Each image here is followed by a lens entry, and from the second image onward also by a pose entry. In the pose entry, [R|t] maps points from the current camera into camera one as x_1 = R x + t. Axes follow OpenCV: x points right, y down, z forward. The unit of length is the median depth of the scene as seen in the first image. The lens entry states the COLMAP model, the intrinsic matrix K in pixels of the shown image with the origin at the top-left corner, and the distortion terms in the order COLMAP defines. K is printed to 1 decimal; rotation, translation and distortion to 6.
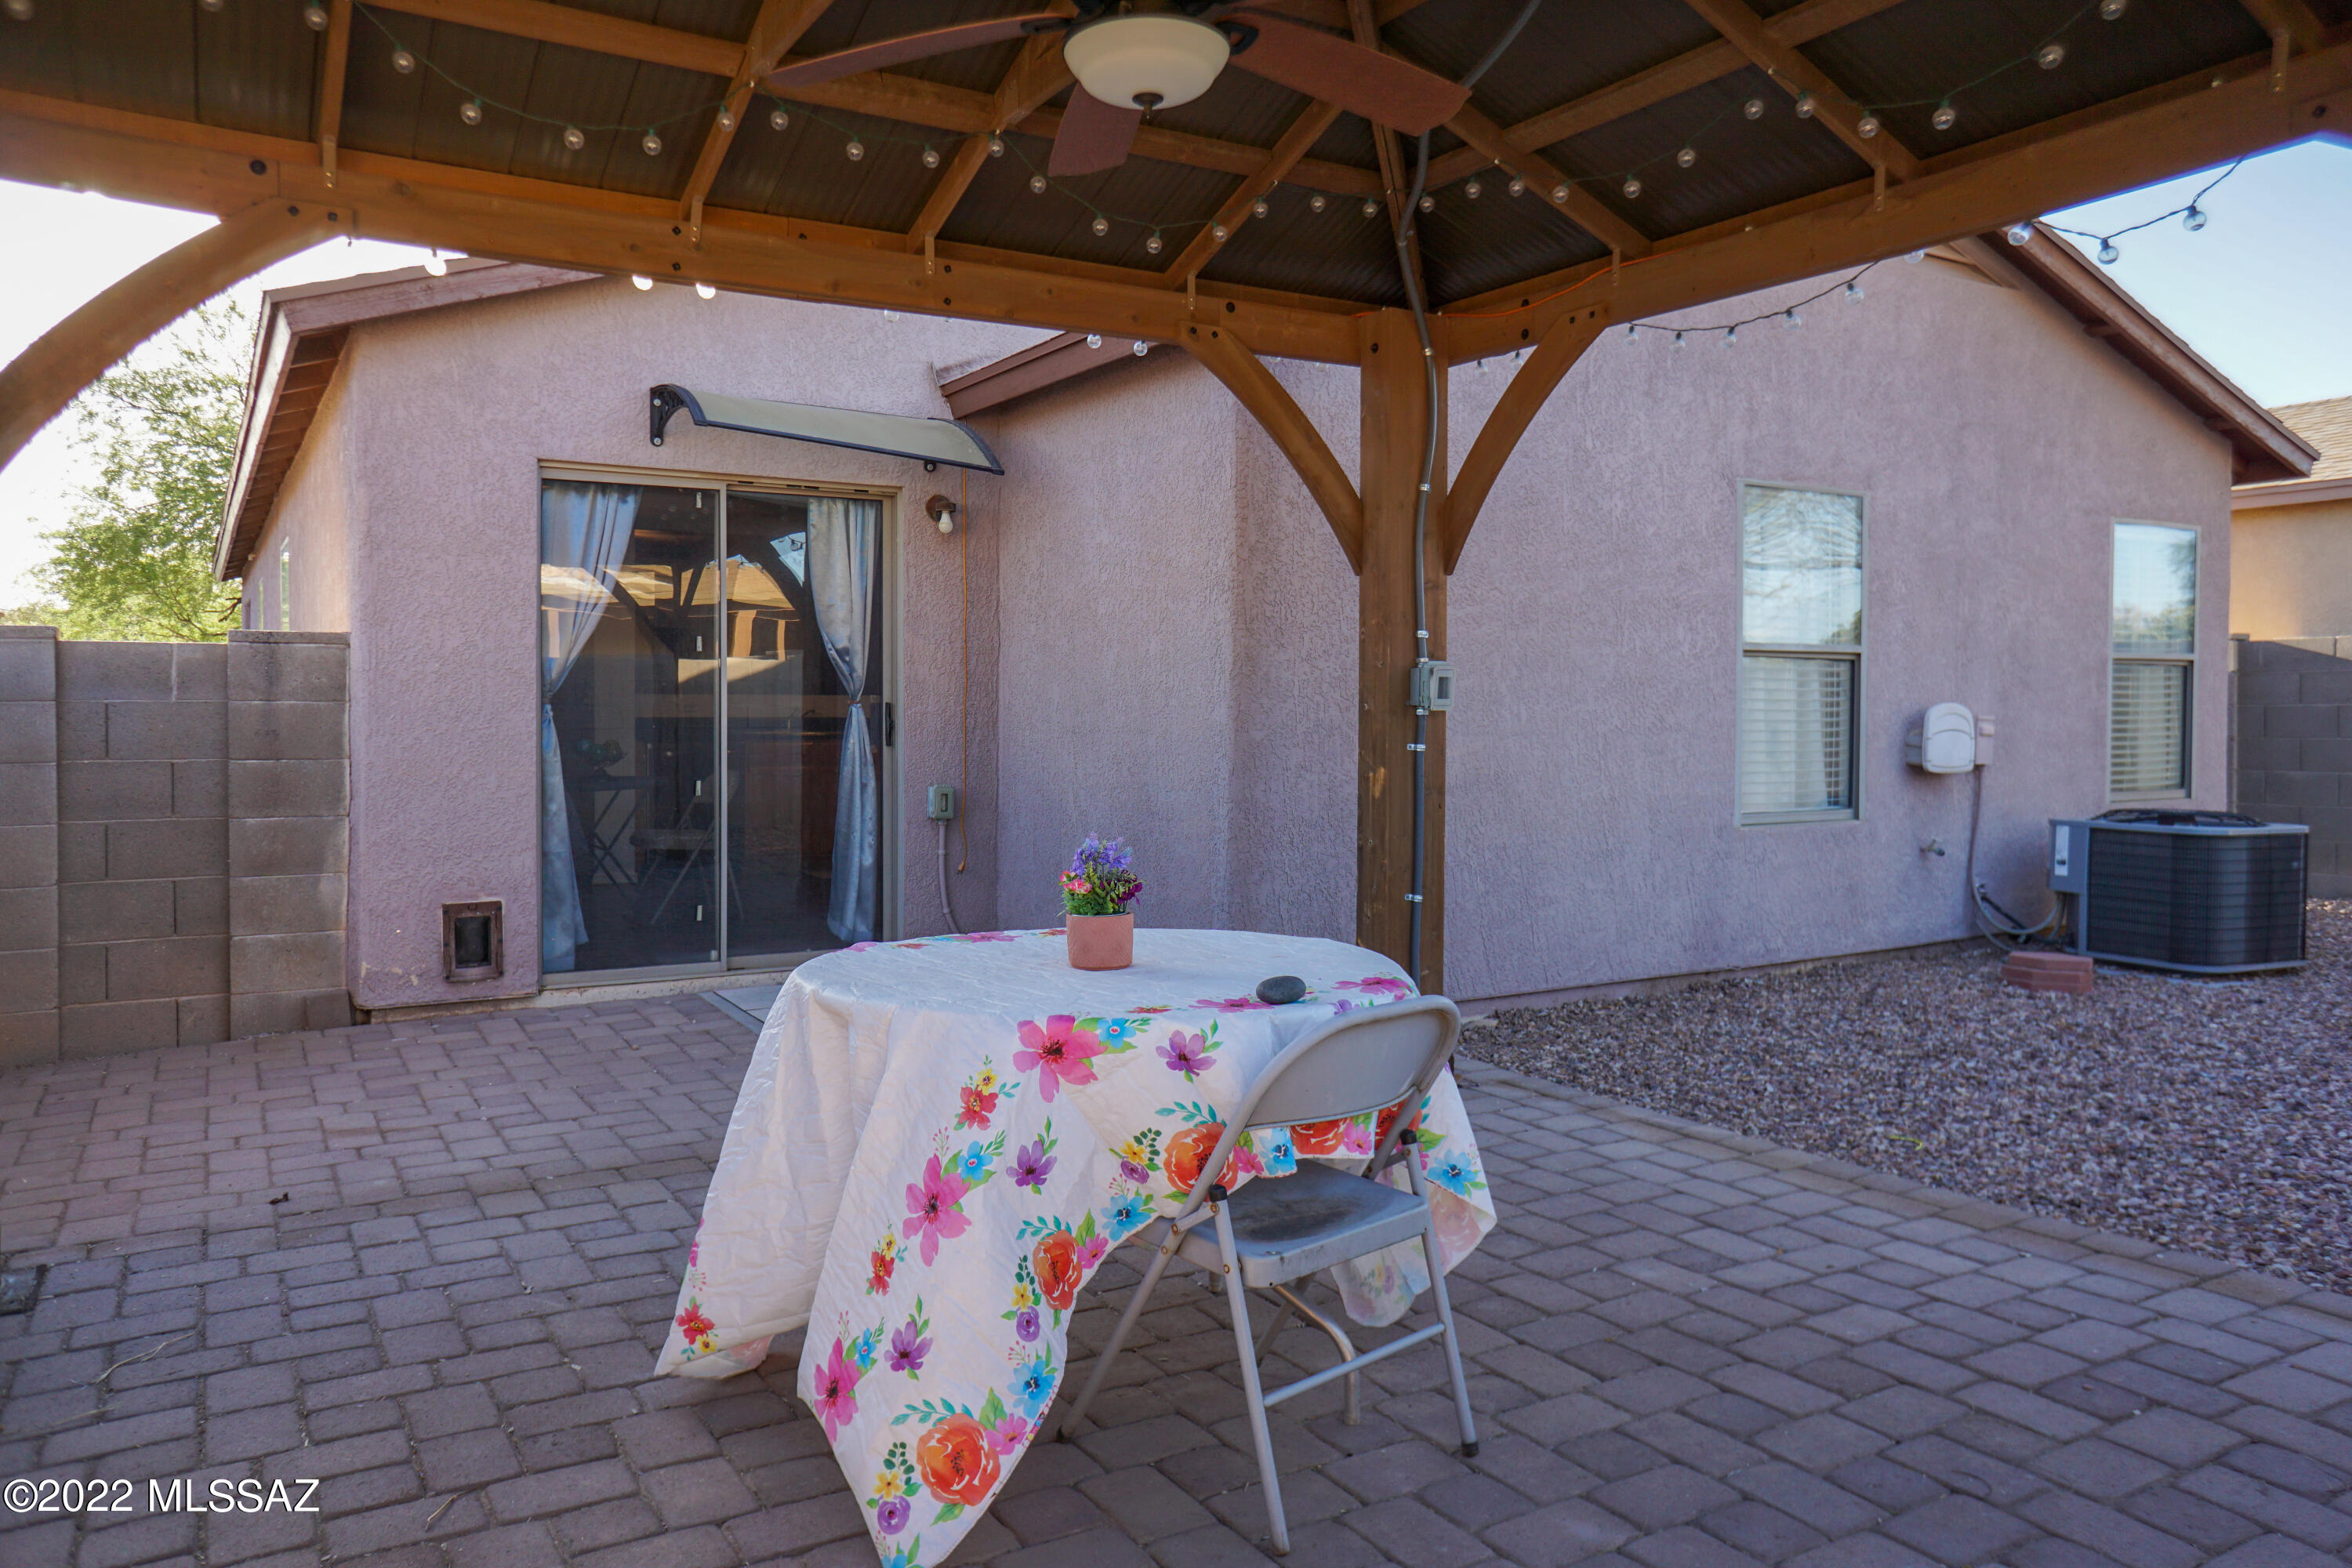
lens RADIAL K [[1645.1, 0, 1176.0], [0, 1645.1, 784.0], [0, 0, 1]] dist [0.000347, 0.001580]
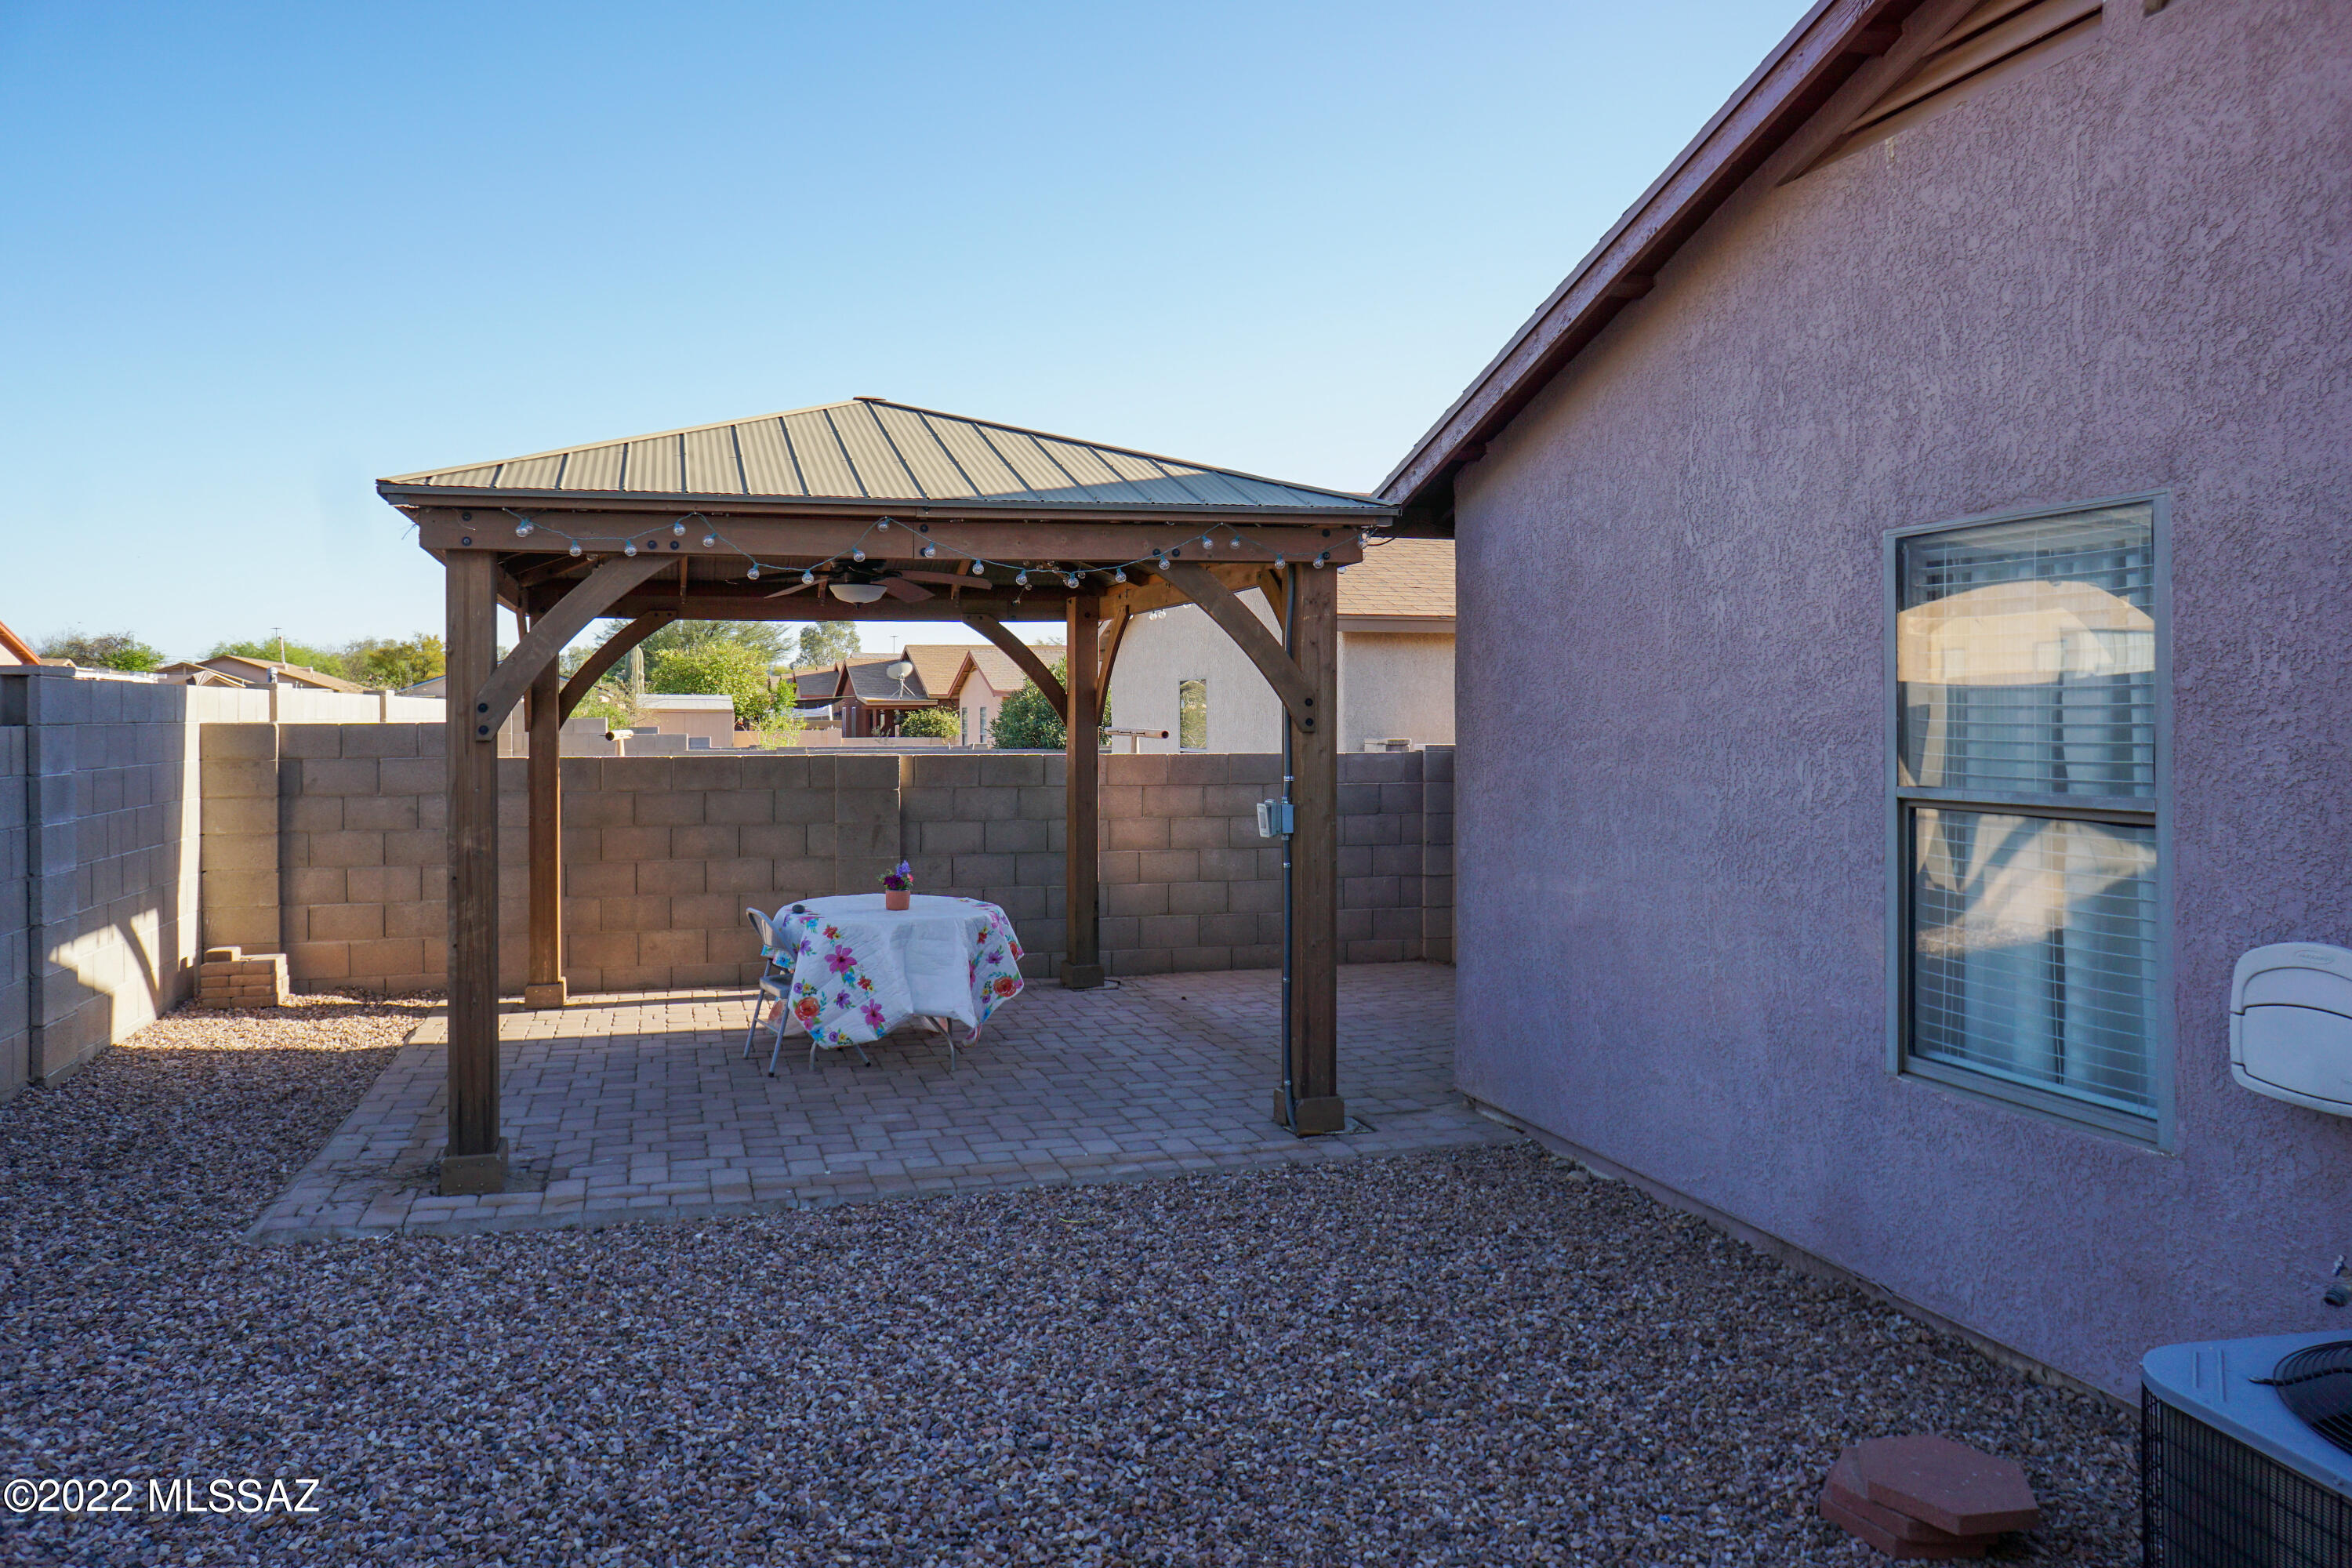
lens RADIAL K [[1645.1, 0, 1176.0], [0, 1645.1, 784.0], [0, 0, 1]] dist [0.000347, 0.001580]
pose [[-0.245159, 0.043635, -0.968500, 1.081987], [-0.036473, 0.997864, 0.054190, -0.116806], [0.968797, 0.048609, -0.243044, 0.929942]]
